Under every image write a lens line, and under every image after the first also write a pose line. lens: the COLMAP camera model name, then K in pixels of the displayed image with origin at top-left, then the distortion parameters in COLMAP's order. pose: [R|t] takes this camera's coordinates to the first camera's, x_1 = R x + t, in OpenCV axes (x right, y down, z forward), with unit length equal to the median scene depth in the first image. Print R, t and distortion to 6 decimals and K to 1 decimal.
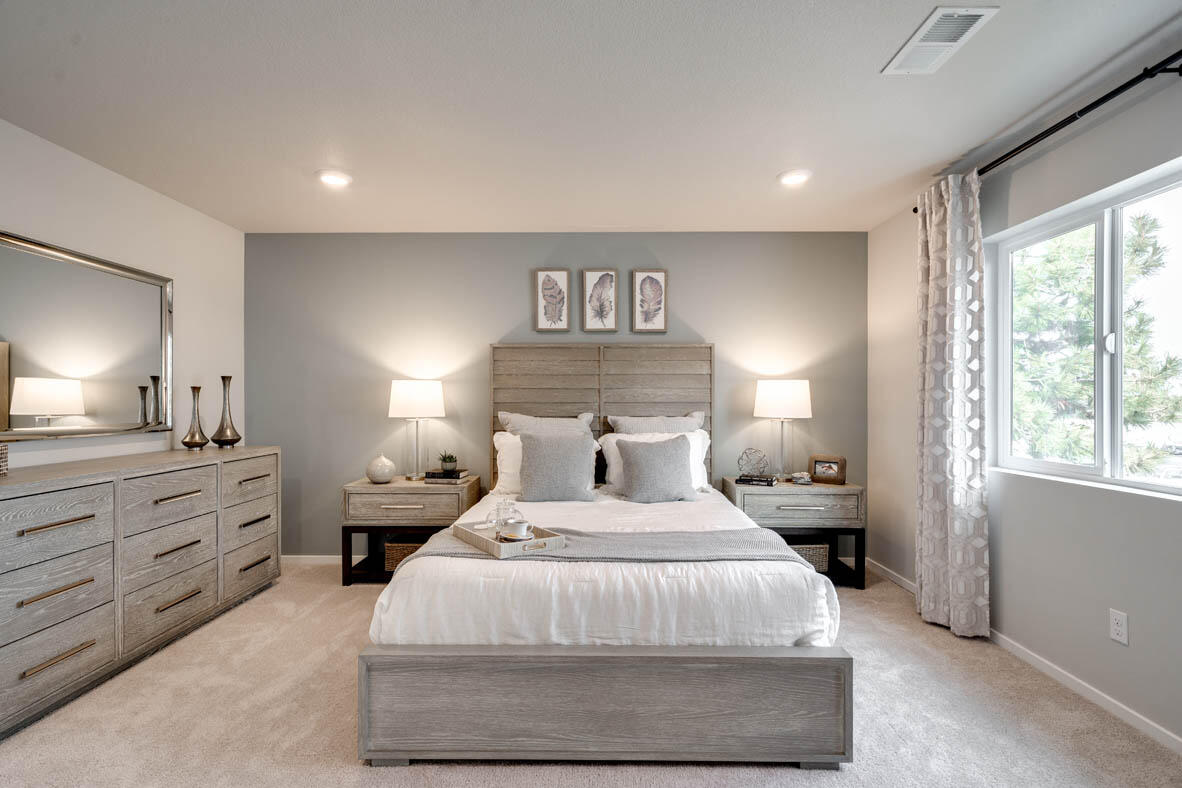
lens RADIAL K [[553.9, 0, 588.5], [0, 553.9, 398.2], [0, 0, 1]] dist [-0.000393, 0.000292]
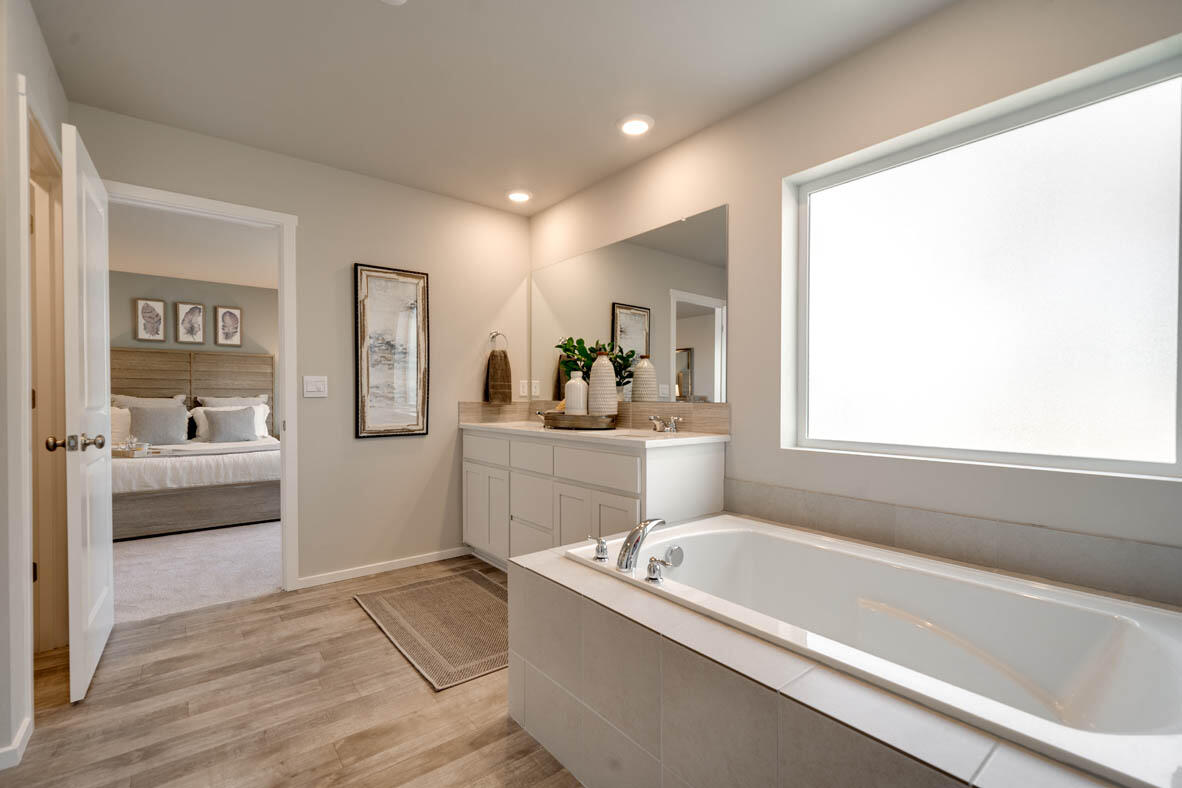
lens RADIAL K [[522.9, 0, 592.9], [0, 522.9, 402.0], [0, 0, 1]] dist [0.000554, 0.000232]
pose [[0.776743, -0.005365, 0.629794, -0.029886], [-0.005198, 0.999875, 0.014929, 0.018626], [-0.629796, -0.014870, 0.776618, -0.903606]]
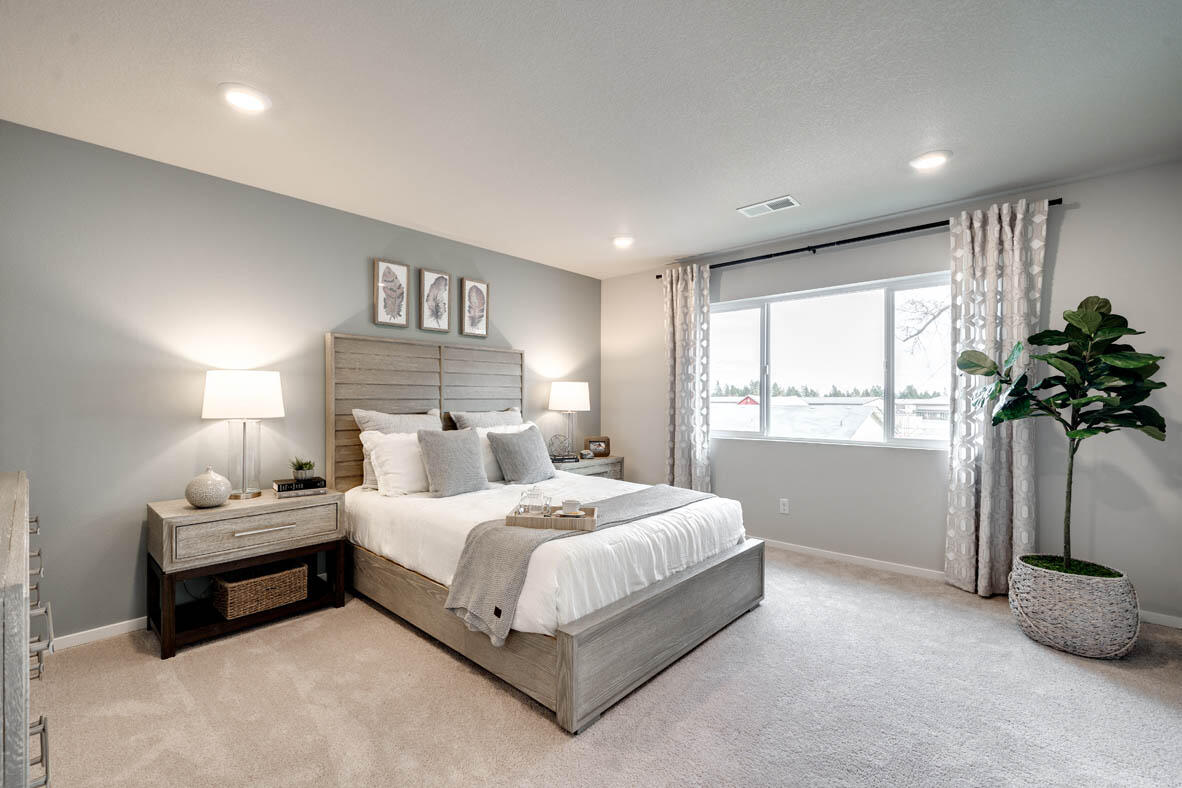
lens RADIAL K [[511.8, 0, 586.6], [0, 511.8, 398.7], [0, 0, 1]] dist [0.001890, 0.000386]
pose [[0.662192, 0.000150, 0.749334, -0.533255], [-0.005334, 0.999976, 0.004513, 0.001075], [-0.749315, -0.006986, 0.662177, 0.155165]]
